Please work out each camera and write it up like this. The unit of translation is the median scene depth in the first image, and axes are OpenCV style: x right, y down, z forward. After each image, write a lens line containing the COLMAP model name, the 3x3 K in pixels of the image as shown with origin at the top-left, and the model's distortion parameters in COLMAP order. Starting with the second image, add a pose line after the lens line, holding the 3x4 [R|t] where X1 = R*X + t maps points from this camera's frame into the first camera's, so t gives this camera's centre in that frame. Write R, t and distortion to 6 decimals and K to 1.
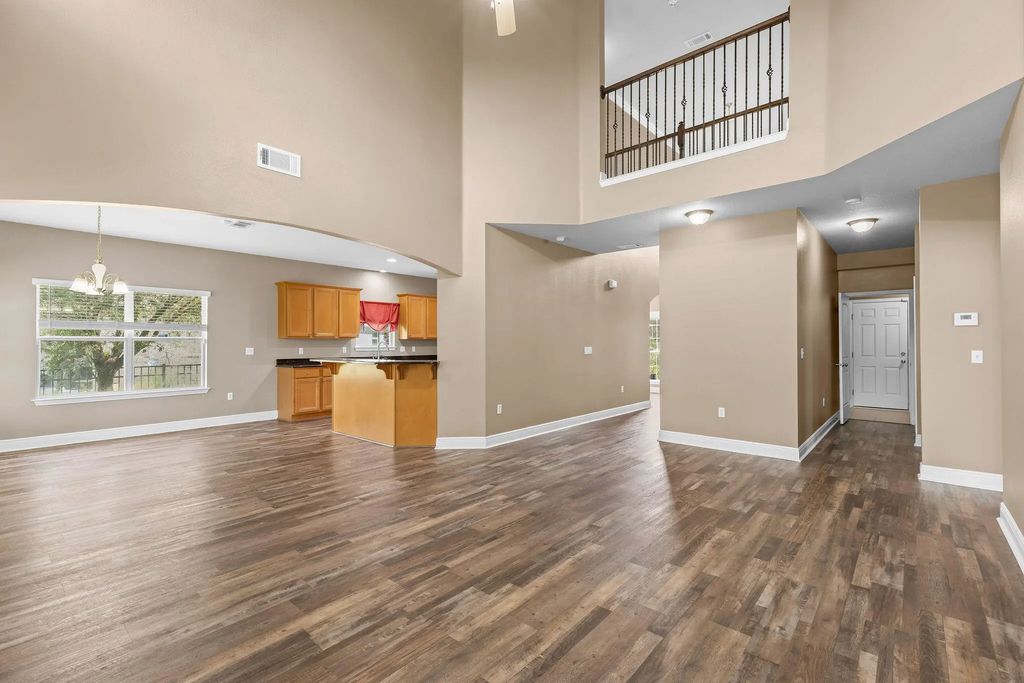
lens RADIAL K [[455.4, 0, 513.4], [0, 455.4, 334.4], [0, 0, 1]] dist [0.004742, 0.000310]
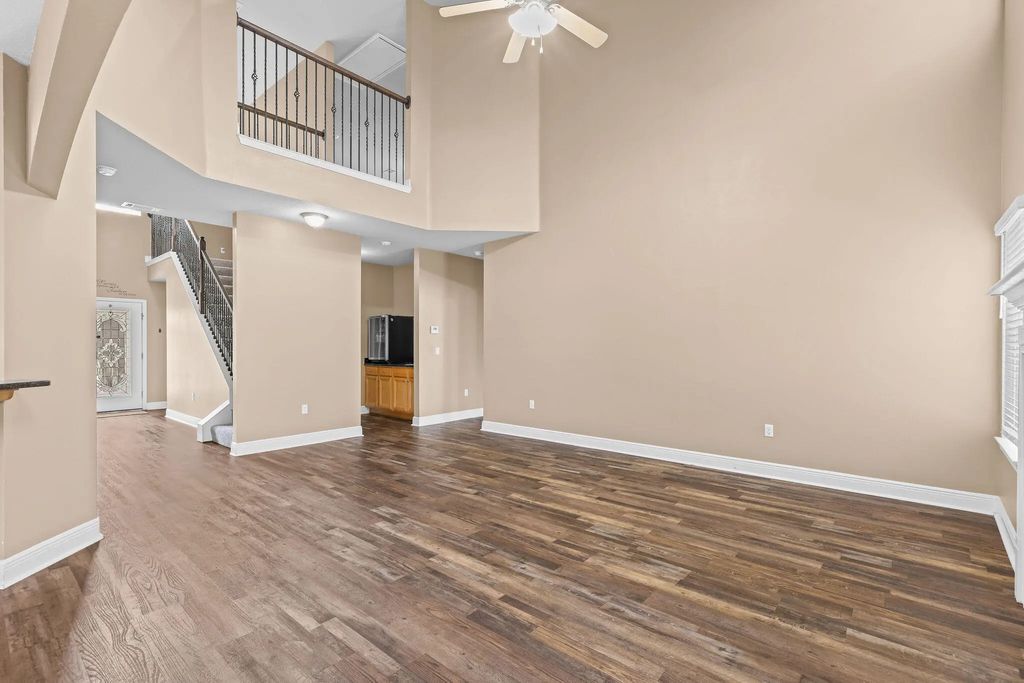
lens RADIAL K [[455.4, 0, 521.7], [0, 455.4, 341.5], [0, 0, 1]] dist [0.004742, 0.000310]
pose [[-0.000840, 0.008415, 0.999964, -1.178320], [-0.018304, 0.999797, -0.008429, 0.031234], [-0.999832, -0.018311, -0.000685, 1.017560]]
